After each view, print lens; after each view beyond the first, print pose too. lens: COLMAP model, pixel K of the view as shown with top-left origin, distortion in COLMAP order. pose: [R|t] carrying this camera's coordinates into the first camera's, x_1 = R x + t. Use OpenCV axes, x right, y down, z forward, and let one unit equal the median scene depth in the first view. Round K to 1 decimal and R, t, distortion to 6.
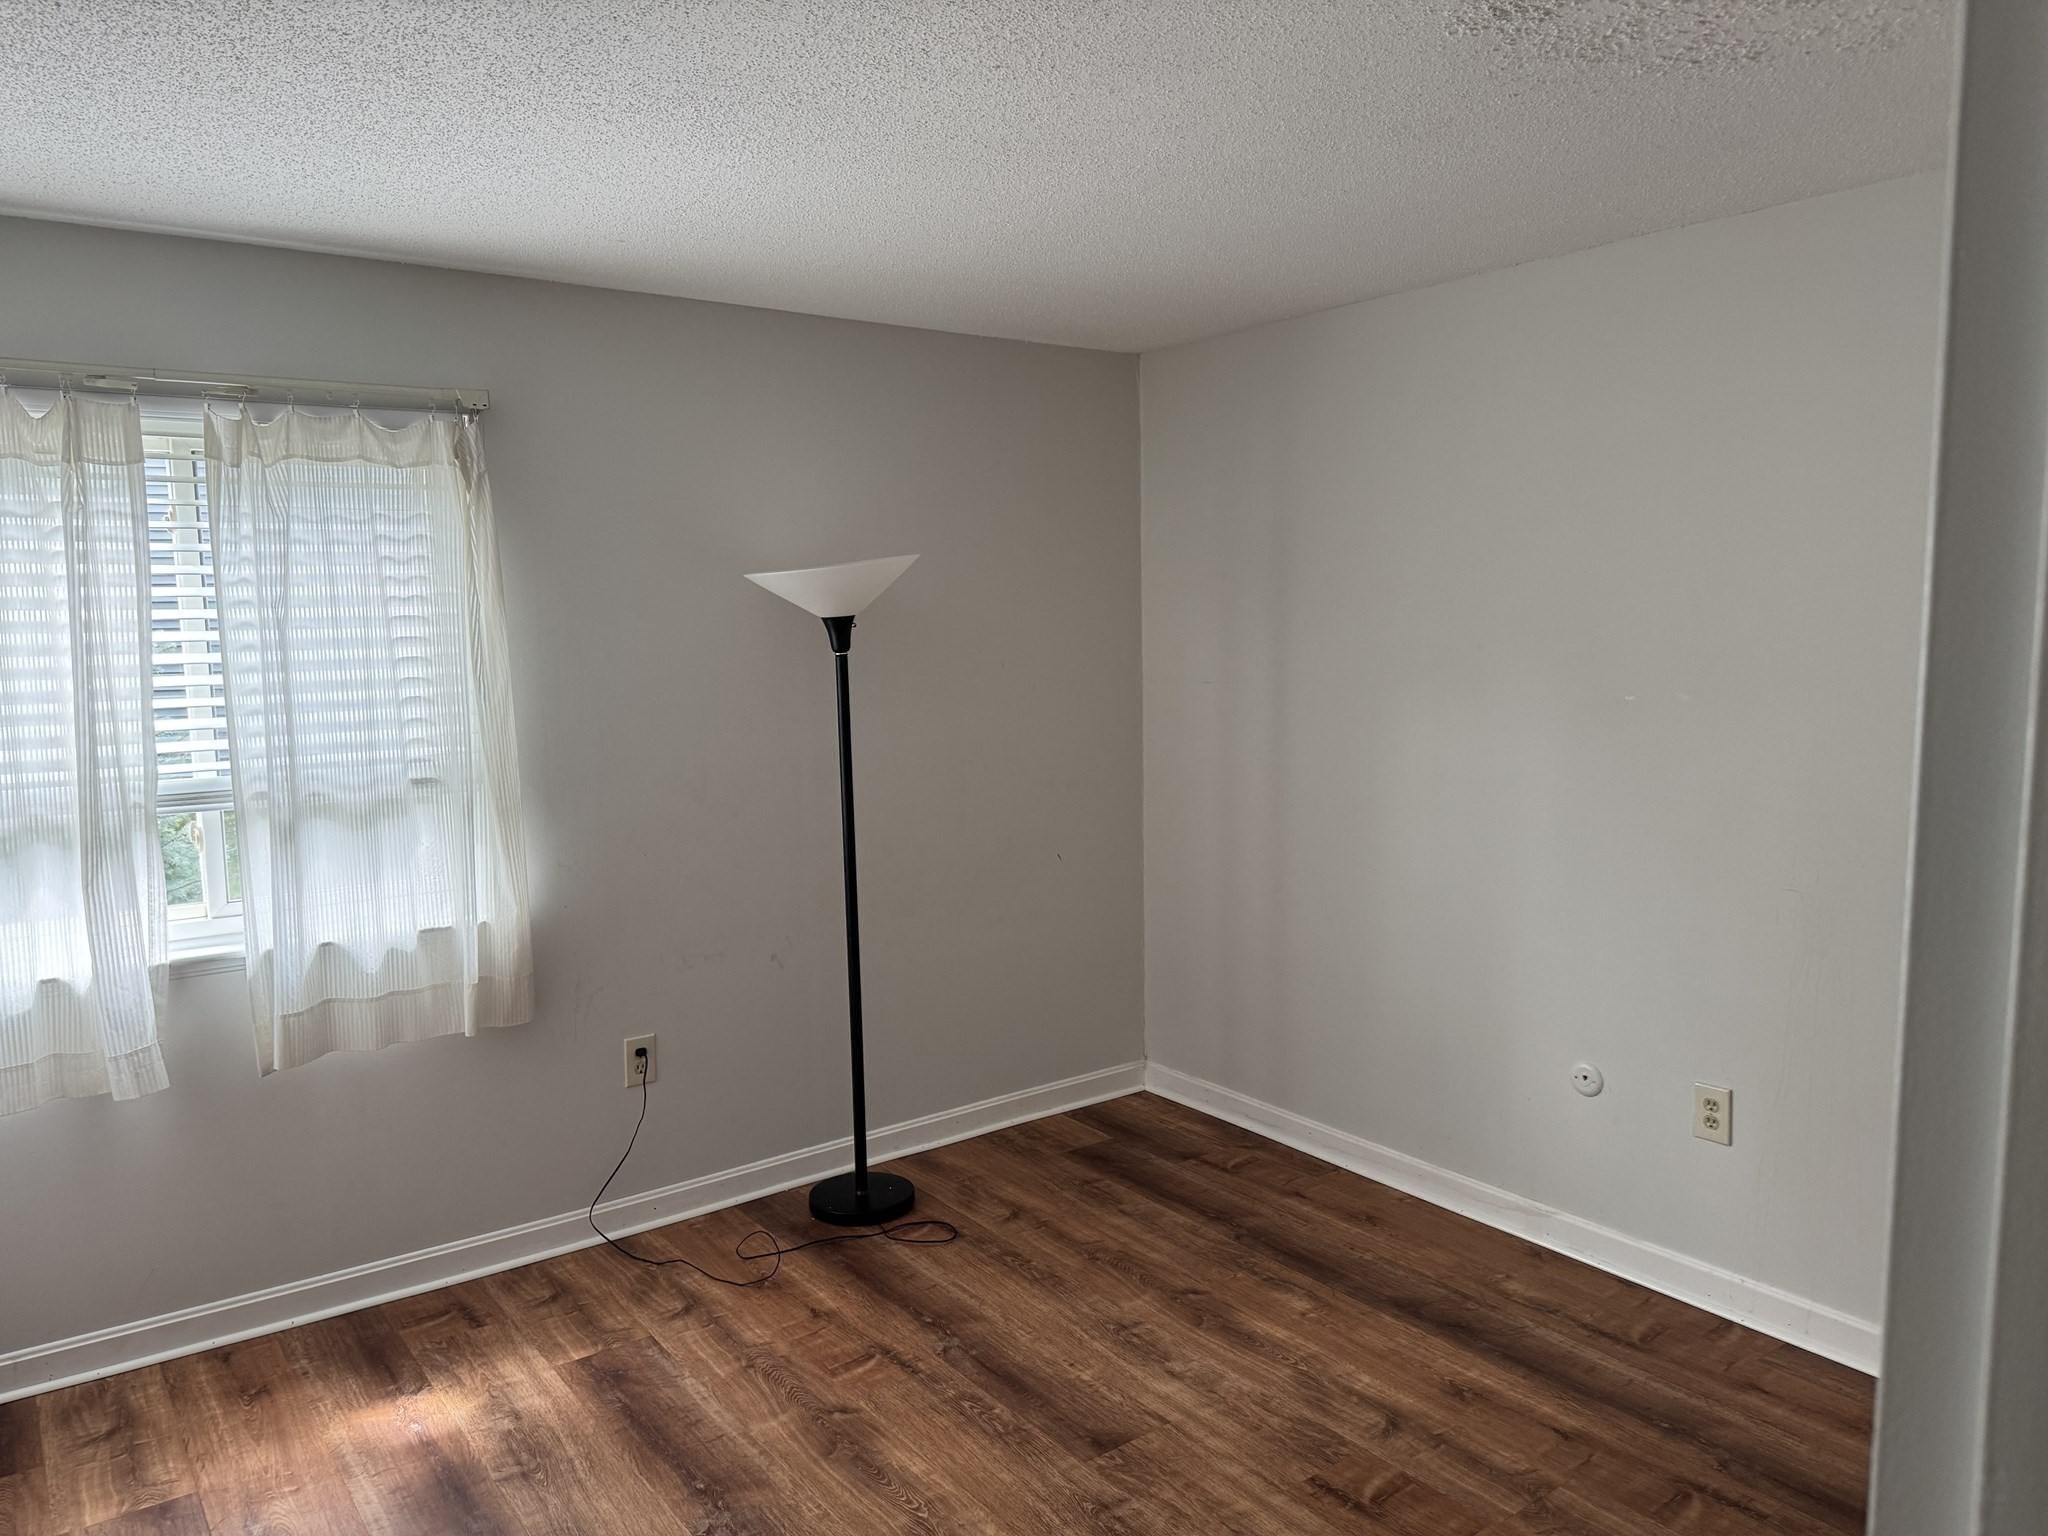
lens RADIAL K [[1440.7, 0, 1020.1], [0, 1440.7, 768.9], [0, 0, 1]] dist [-0.039943, -0.007145]
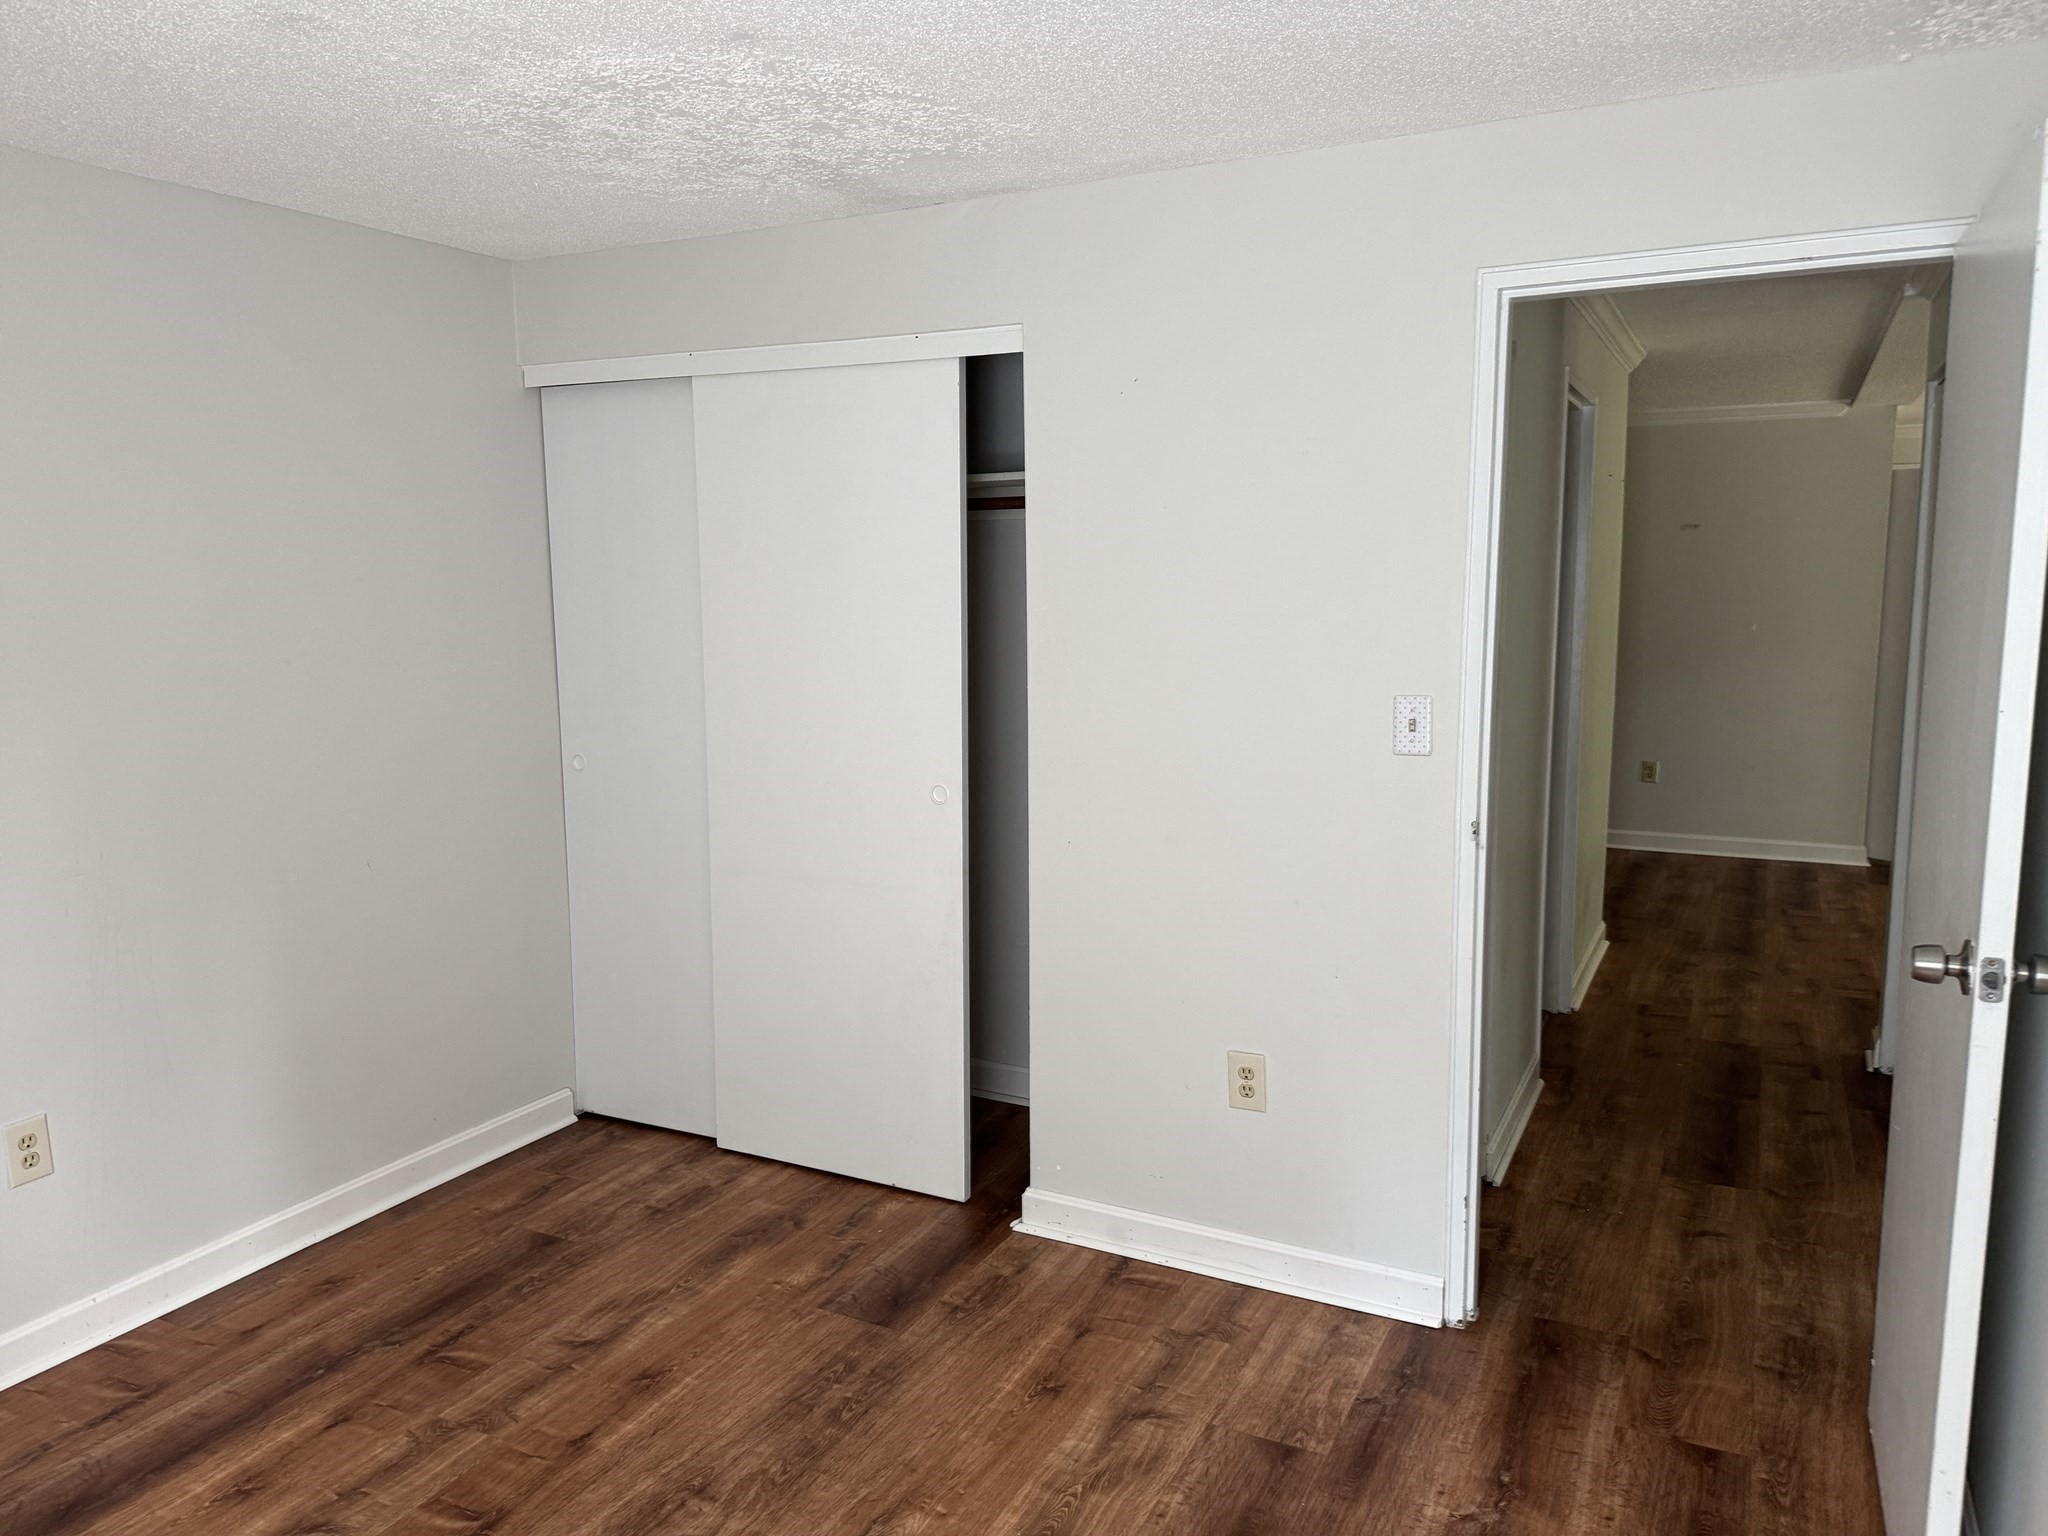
lens RADIAL K [[1440.7, 0, 1020.1], [0, 1440.7, 764.8], [0, 0, 1]] dist [-0.039943, -0.007145]
pose [[-0.454901, -0.110645, 0.883642, -0.616283], [0.117884, 0.976038, 0.182901, -0.092278], [-0.882705, 0.187369, -0.430957, 0.883512]]
